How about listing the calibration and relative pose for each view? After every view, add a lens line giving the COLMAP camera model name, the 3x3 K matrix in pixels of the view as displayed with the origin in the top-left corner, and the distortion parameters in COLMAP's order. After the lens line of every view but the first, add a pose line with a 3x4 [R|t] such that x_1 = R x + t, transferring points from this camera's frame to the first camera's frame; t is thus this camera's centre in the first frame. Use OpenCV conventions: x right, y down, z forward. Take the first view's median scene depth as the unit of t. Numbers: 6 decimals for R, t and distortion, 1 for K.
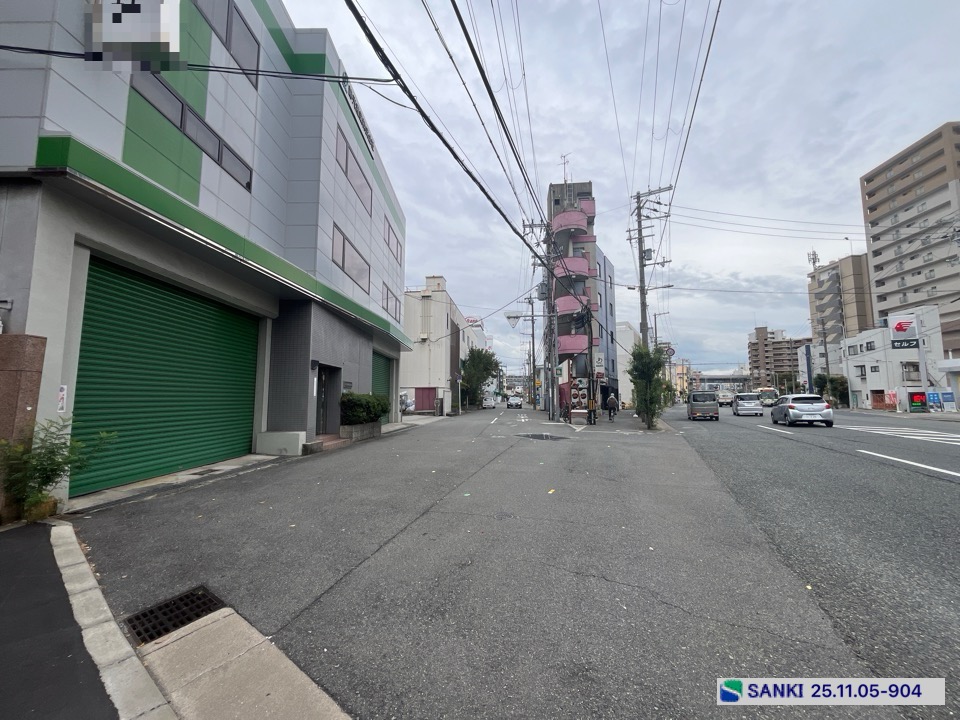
lens RADIAL K [[389.9, 0, 478.8], [0, 389.9, 362.0], [0, 0, 1]] dist [-0.004677, 0.000226]
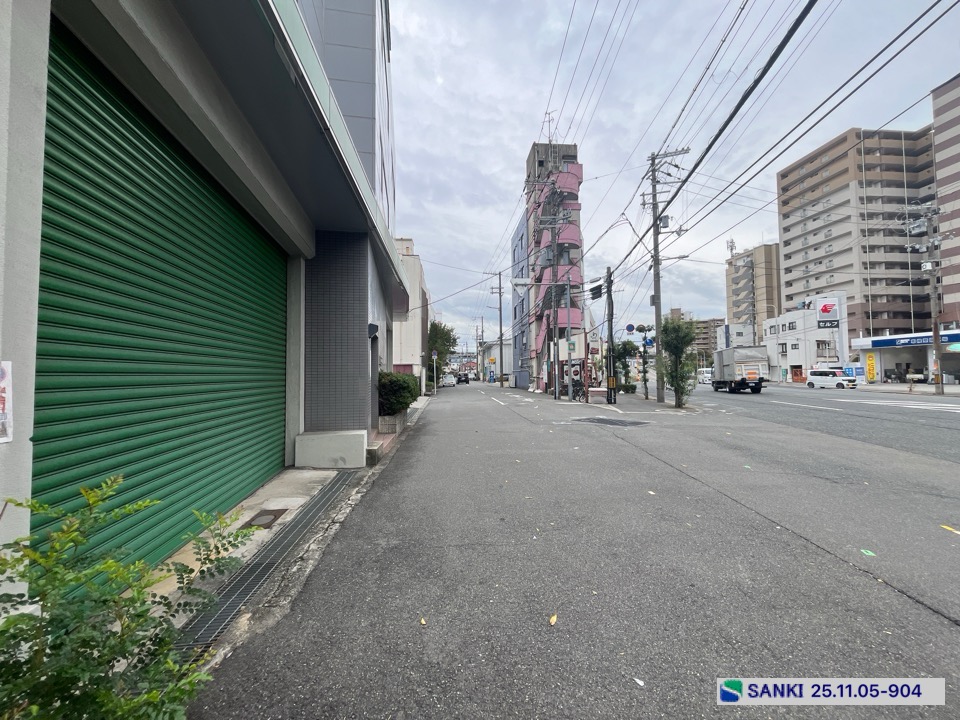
lens RADIAL K [[389.9, 0, 479.8], [0, 389.9, 362.4], [0, 0, 1]] dist [-0.004677, 0.000226]
pose [[0.982458, -0.002771, 0.186465, -0.169644], [-0.008557, 0.998167, 0.059916, 0.008783], [-0.186289, -0.060460, 0.980633, 0.139534]]
